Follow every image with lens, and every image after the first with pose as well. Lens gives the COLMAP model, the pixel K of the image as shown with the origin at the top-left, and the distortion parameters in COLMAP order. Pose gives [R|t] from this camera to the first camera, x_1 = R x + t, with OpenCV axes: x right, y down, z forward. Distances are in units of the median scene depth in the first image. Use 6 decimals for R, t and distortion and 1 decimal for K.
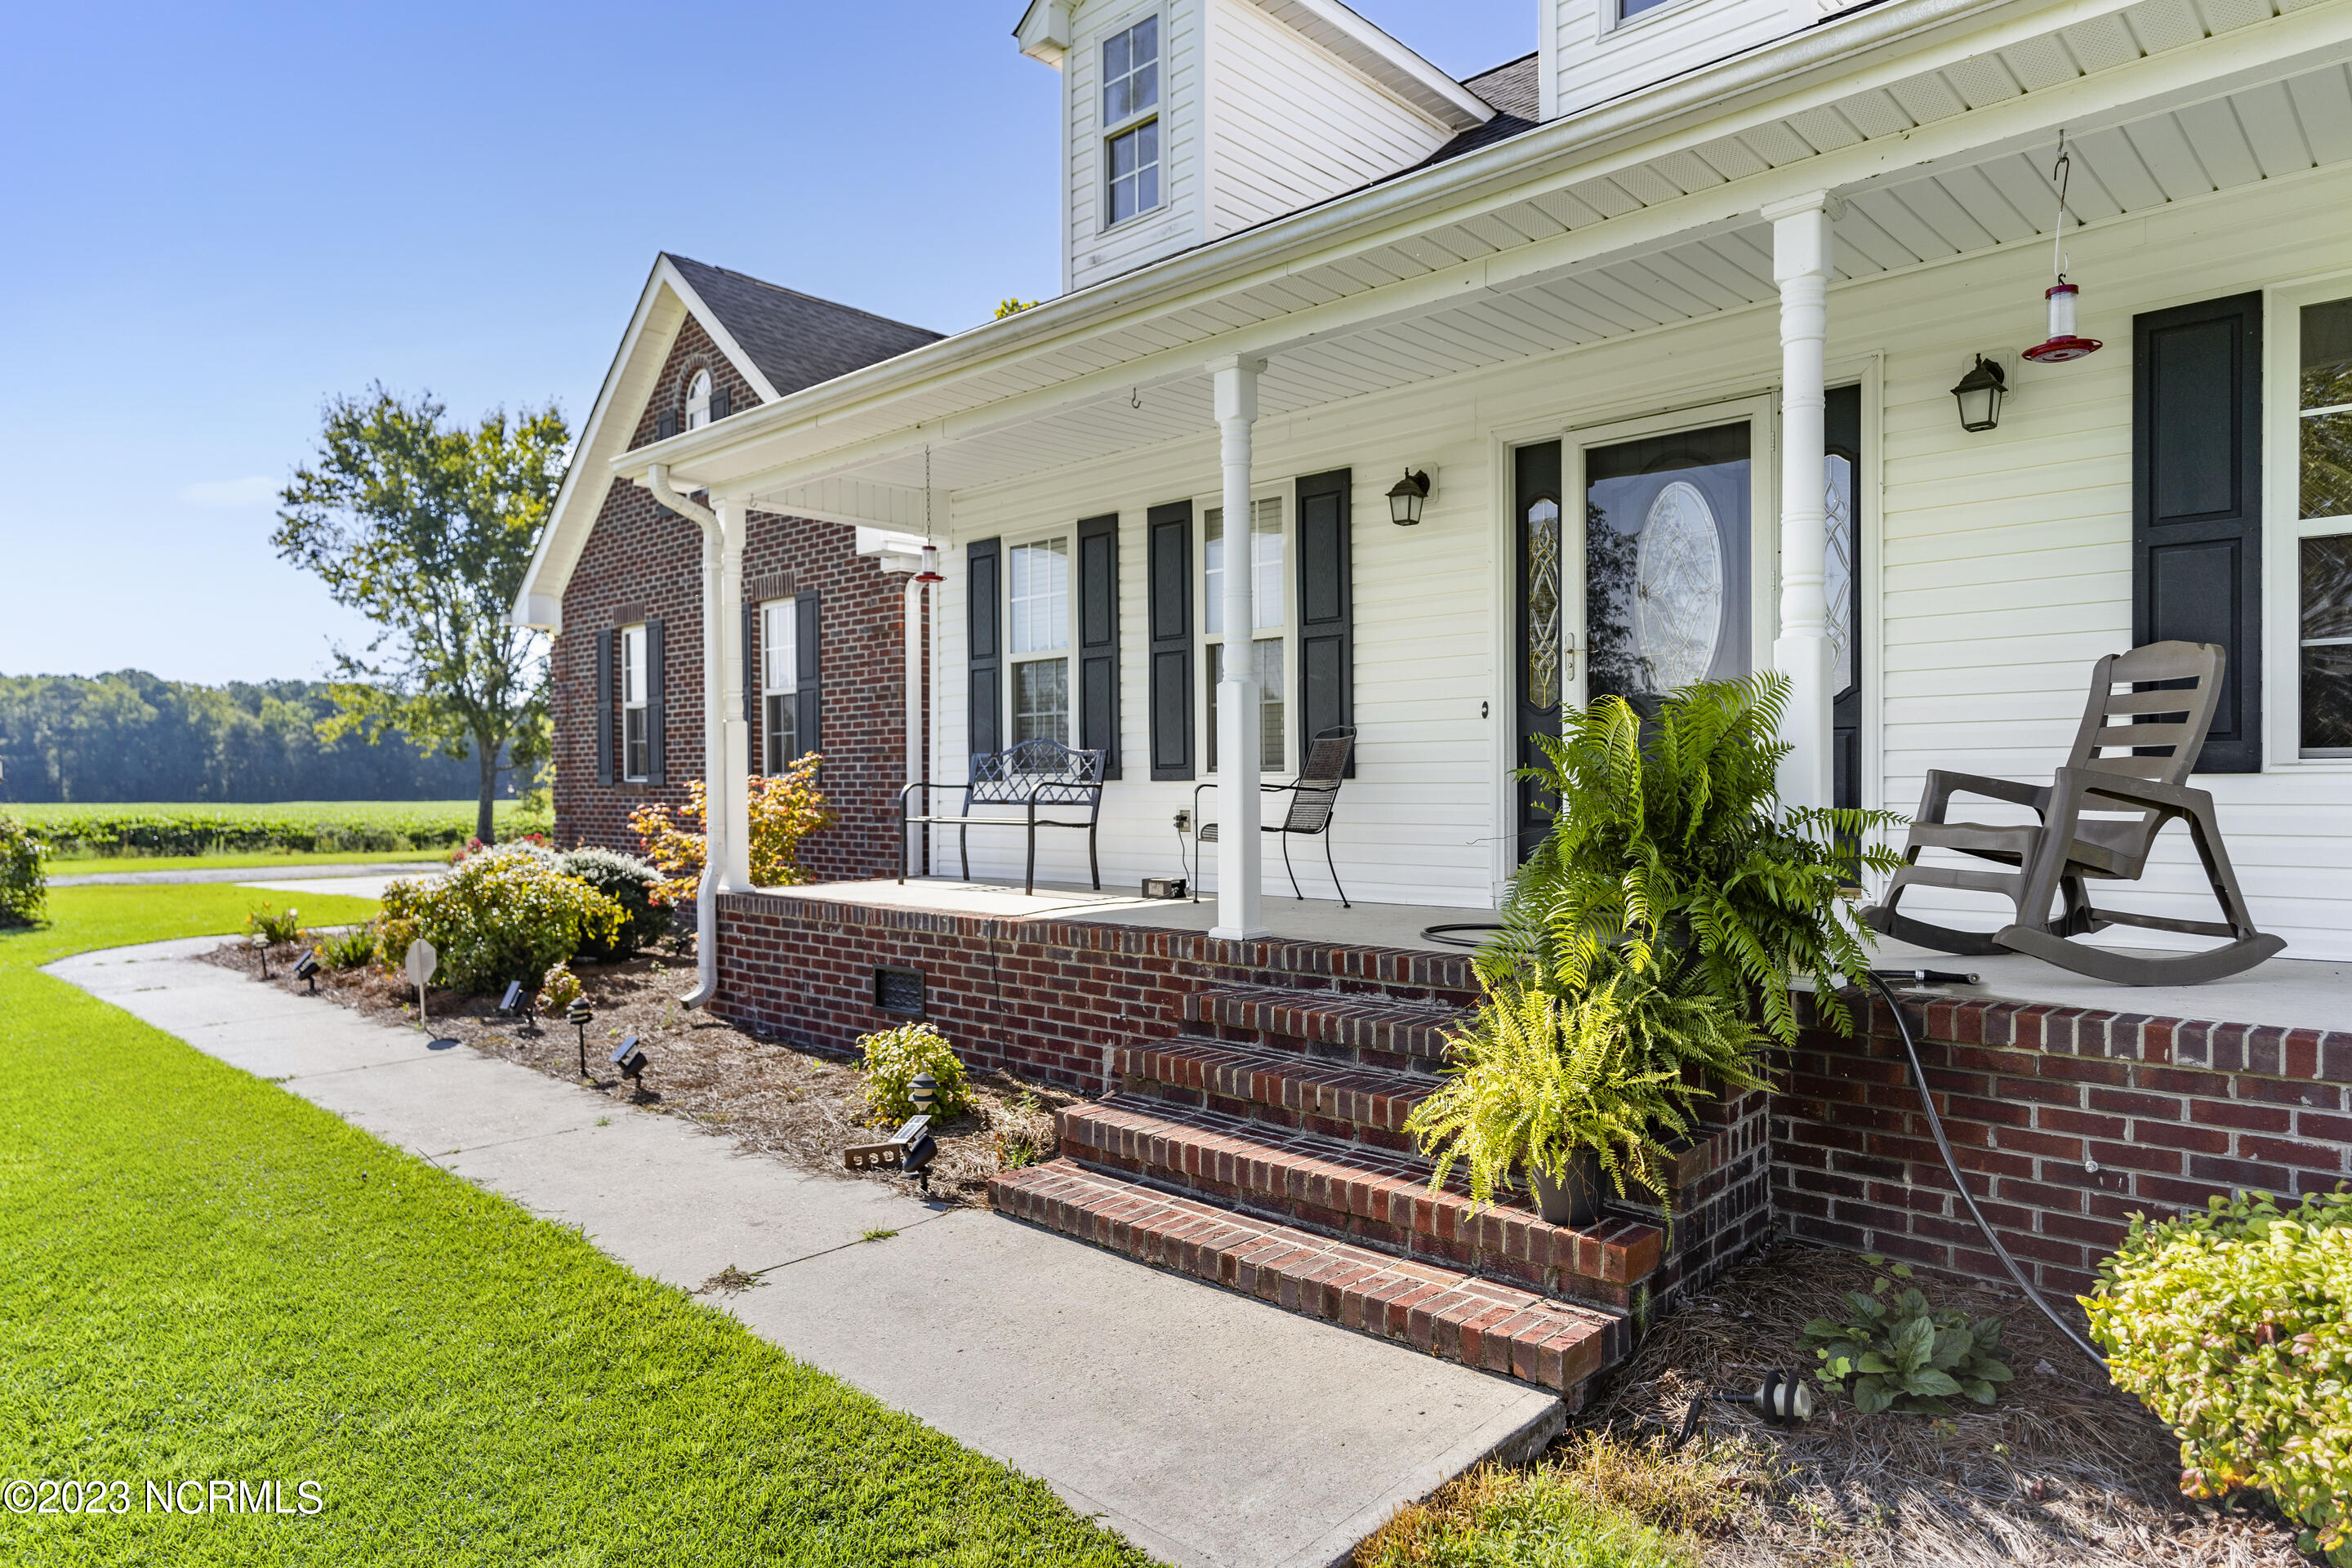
lens RADIAL K [[1408.4, 0, 1176.0], [0, 1408.4, 784.0], [0, 0, 1]] dist [0.000722, 0.002361]
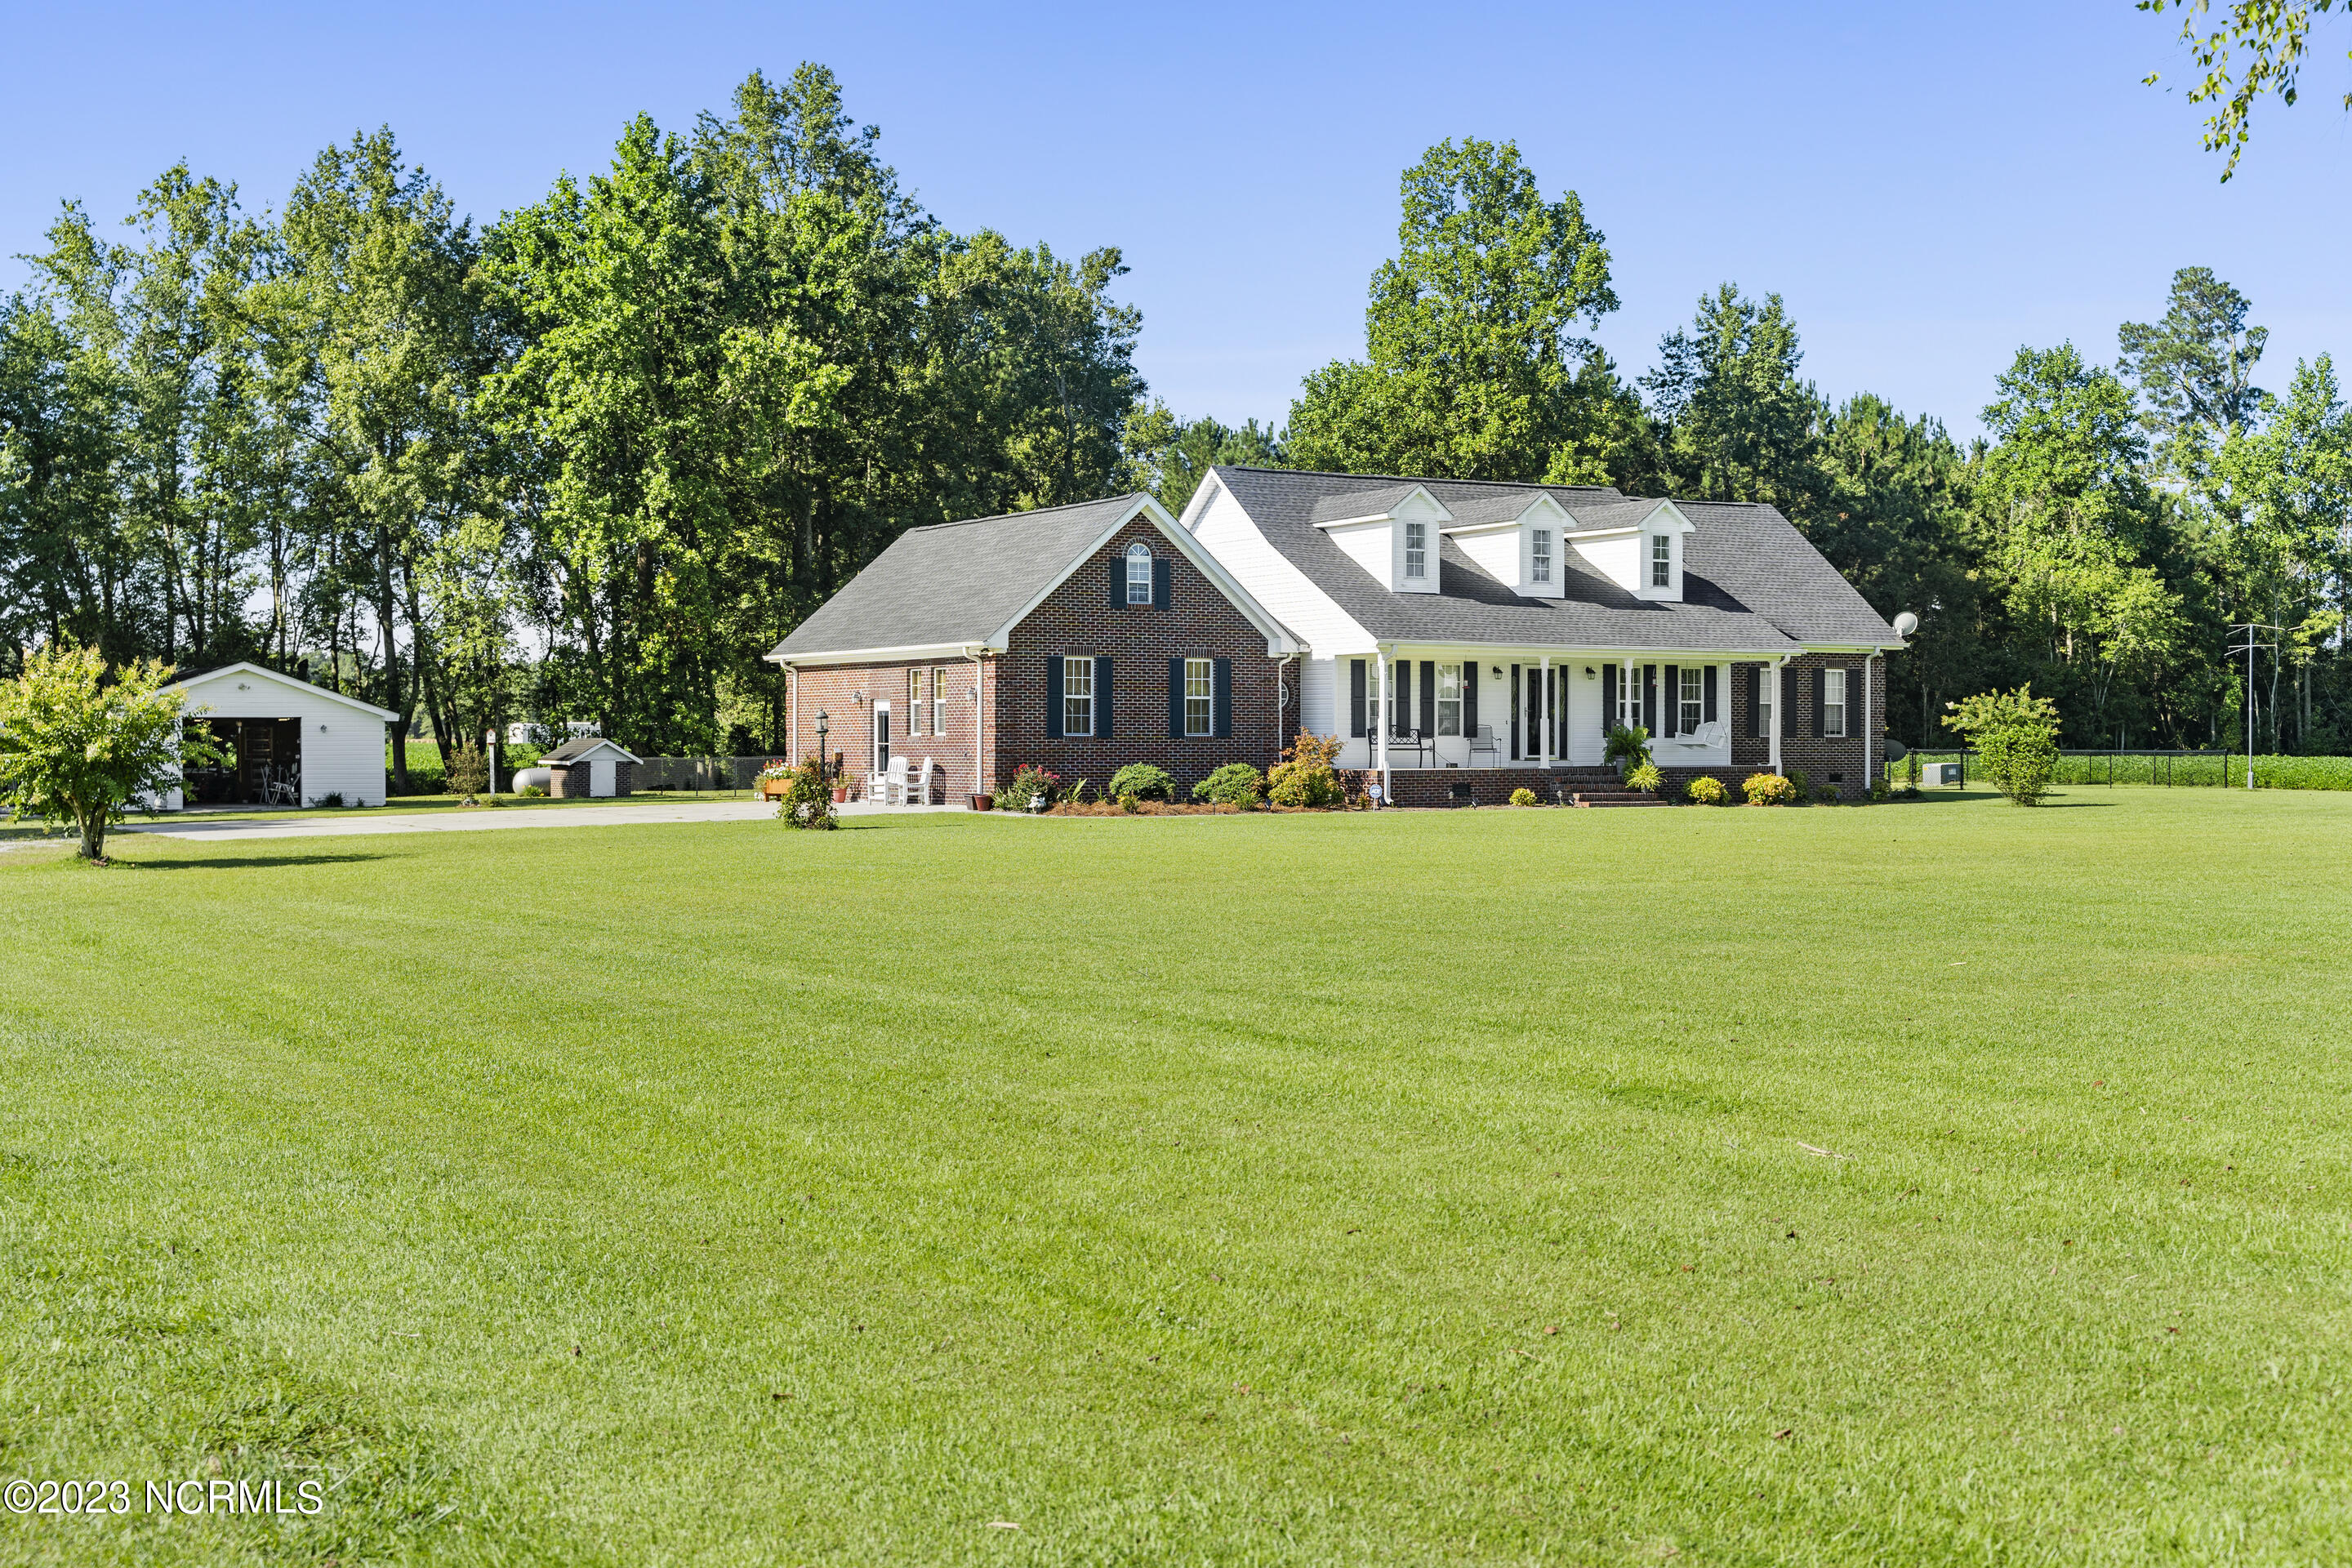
lens RADIAL K [[2995.2, 0, 1176.0], [0, 2995.2, 784.0], [0, 0, 1]] dist [0.009728, -0.016396]
pose [[0.286660, -0.004941, 0.958020, -9.567864], [0.000745, 0.999988, 0.004935, 0.098993], [-0.958032, -0.000701, 0.286660, -0.749249]]
